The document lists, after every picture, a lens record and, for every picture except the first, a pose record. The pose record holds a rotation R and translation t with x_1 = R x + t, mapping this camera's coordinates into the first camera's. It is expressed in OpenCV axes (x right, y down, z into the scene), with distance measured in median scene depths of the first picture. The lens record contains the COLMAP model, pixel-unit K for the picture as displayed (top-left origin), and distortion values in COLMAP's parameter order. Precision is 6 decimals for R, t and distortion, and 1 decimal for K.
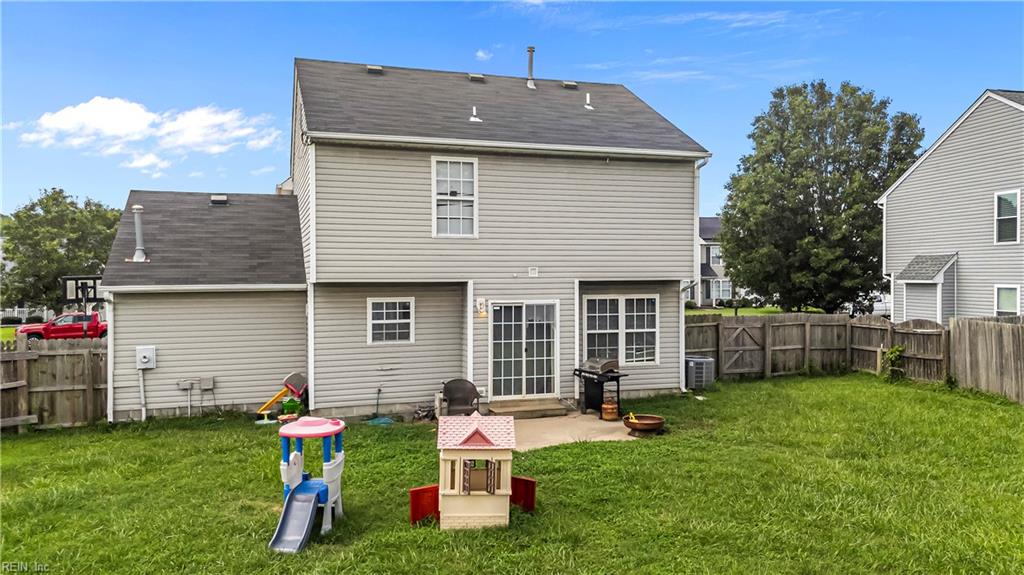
lens RADIAL K [[674.9, 0, 512.2], [0, 674.9, 284.0], [0, 0, 1]] dist [0.007384, -0.001063]
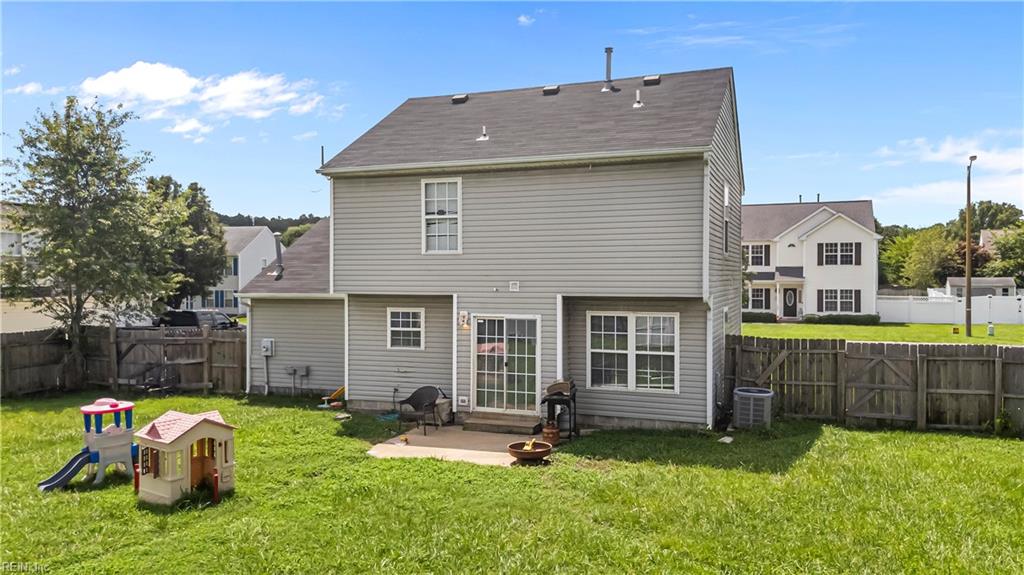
lens RADIAL K [[674.9, 0, 510.9], [0, 674.9, 287.2], [0, 0, 1]] dist [0.007384, -0.001063]
pose [[0.817306, 0.012607, -0.576066, 0.604081], [-0.011784, 0.999917, 0.005164, -0.022047], [0.576083, 0.002568, 0.817387, 0.184715]]
